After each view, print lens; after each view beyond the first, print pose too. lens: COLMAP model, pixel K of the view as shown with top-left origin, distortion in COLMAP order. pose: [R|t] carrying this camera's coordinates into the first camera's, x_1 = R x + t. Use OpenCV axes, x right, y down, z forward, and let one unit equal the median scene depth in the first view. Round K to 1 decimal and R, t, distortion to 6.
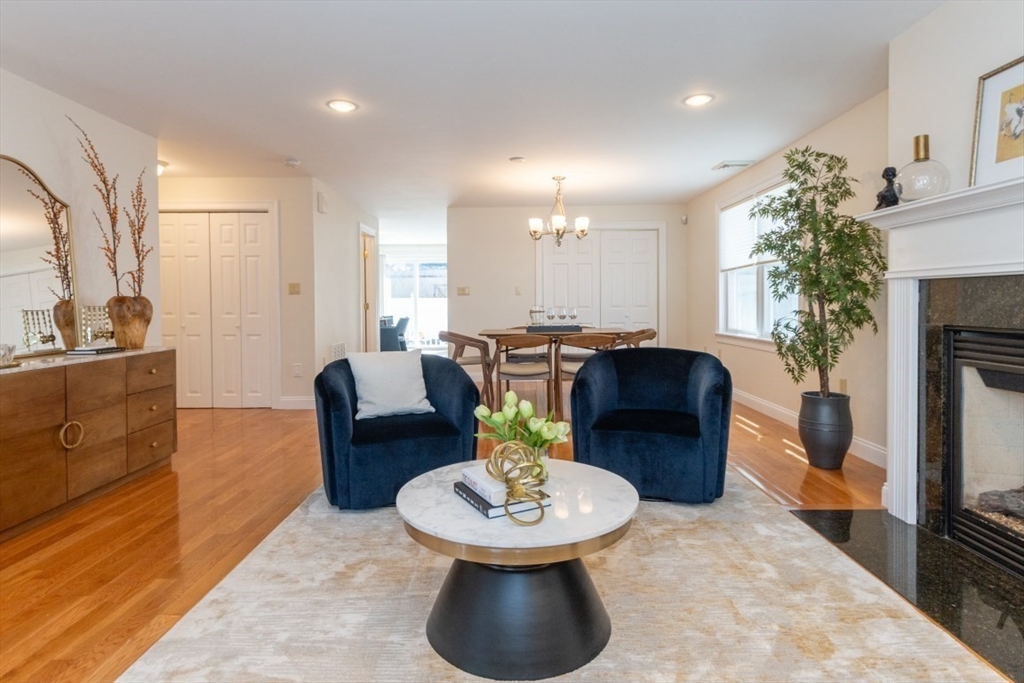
lens RADIAL K [[555.7, 0, 513.3], [0, 555.7, 312.4], [0, 0, 1]] dist [0.001798, 0.000009]
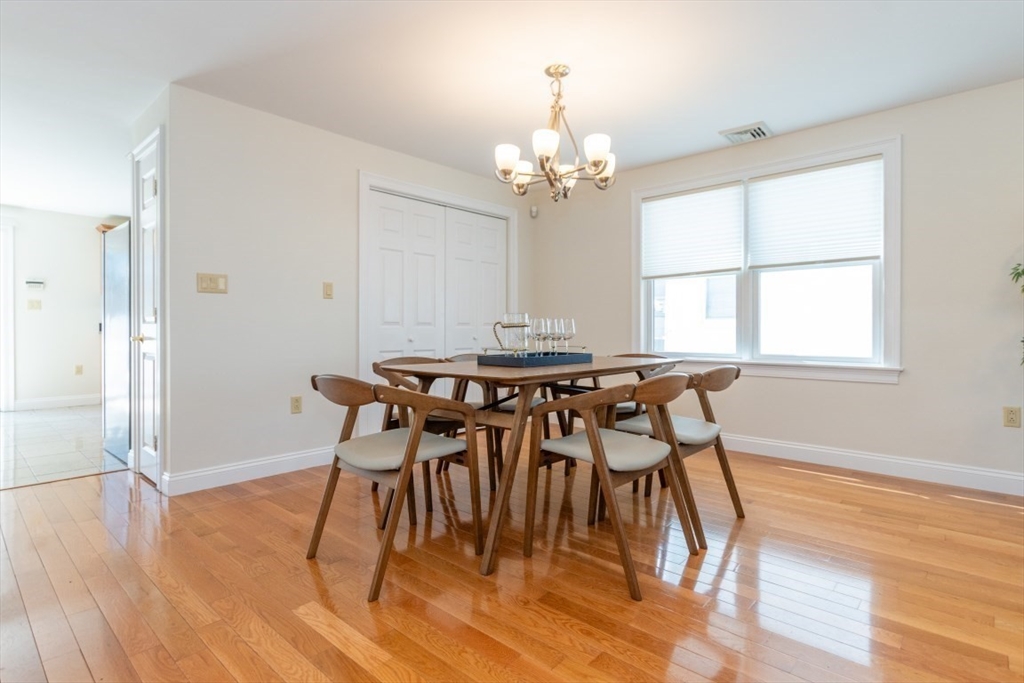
lens RADIAL K [[515.2, 0, 515.4], [0, 515.2, 332.7], [0, 0, 1]] dist [0.002141, 0.000291]
pose [[0.666893, 0.004759, 0.745138, -0.469837], [0.007196, 0.999892, -0.012827, 0.017220], [-0.745118, 0.013917, 0.666787, 1.084883]]
